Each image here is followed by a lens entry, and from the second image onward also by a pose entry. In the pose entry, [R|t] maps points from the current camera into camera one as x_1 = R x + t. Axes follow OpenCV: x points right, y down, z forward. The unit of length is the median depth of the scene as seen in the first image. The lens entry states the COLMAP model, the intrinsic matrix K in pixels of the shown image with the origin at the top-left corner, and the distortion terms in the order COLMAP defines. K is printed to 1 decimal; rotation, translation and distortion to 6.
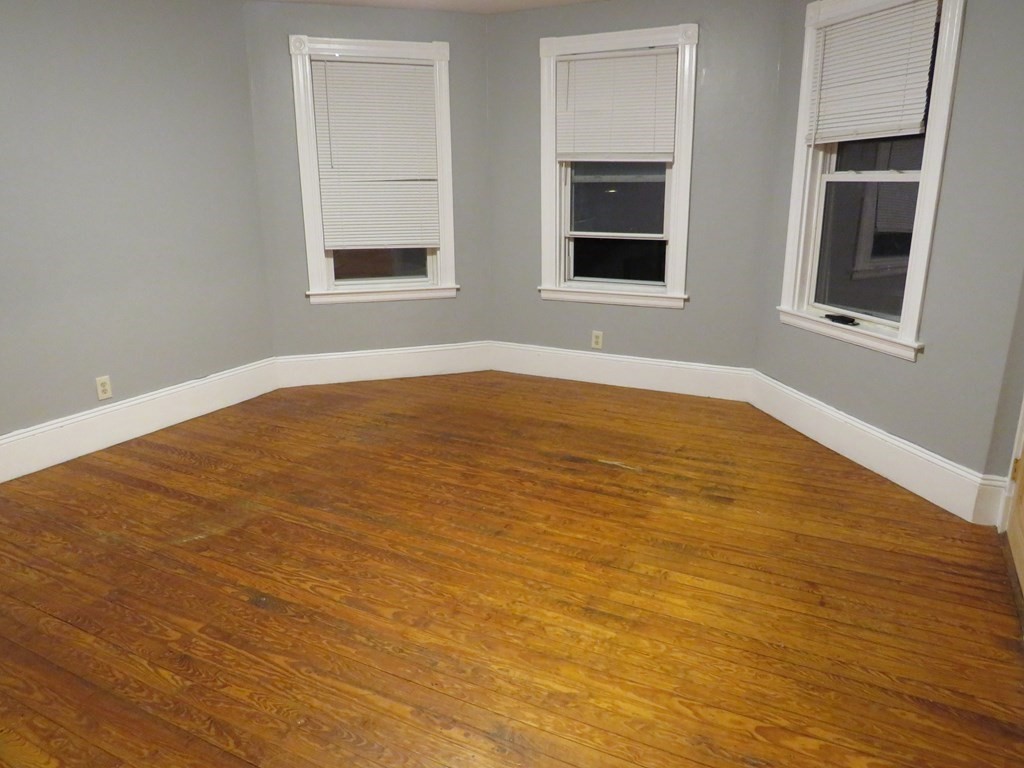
lens RADIAL K [[723.6, 0, 506.6], [0, 723.6, 378.4], [0, 0, 1]] dist [-0.023574, -0.007252]
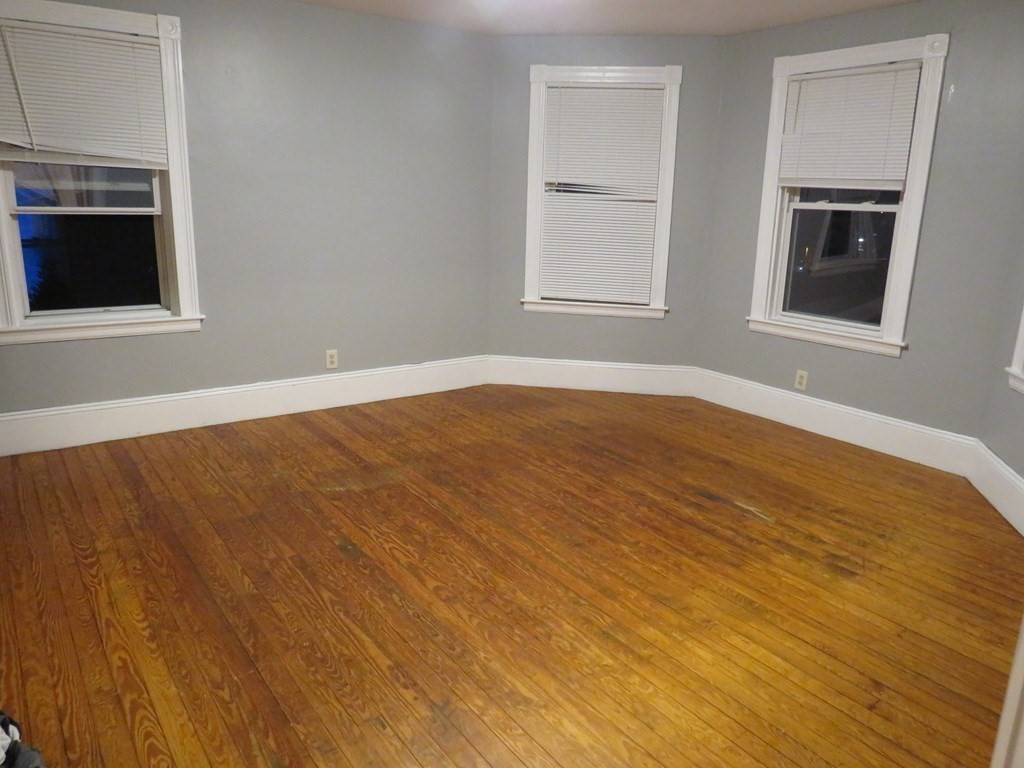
lens RADIAL K [[723.6, 0, 506.6], [0, 723.6, 378.4], [0, 0, 1]] dist [-0.023574, -0.007252]
pose [[0.892911, 0.137804, -0.428626, 0.266620], [-0.149166, 0.988786, 0.007156, -0.009267], [0.424806, 0.057546, 0.903454, 0.020865]]
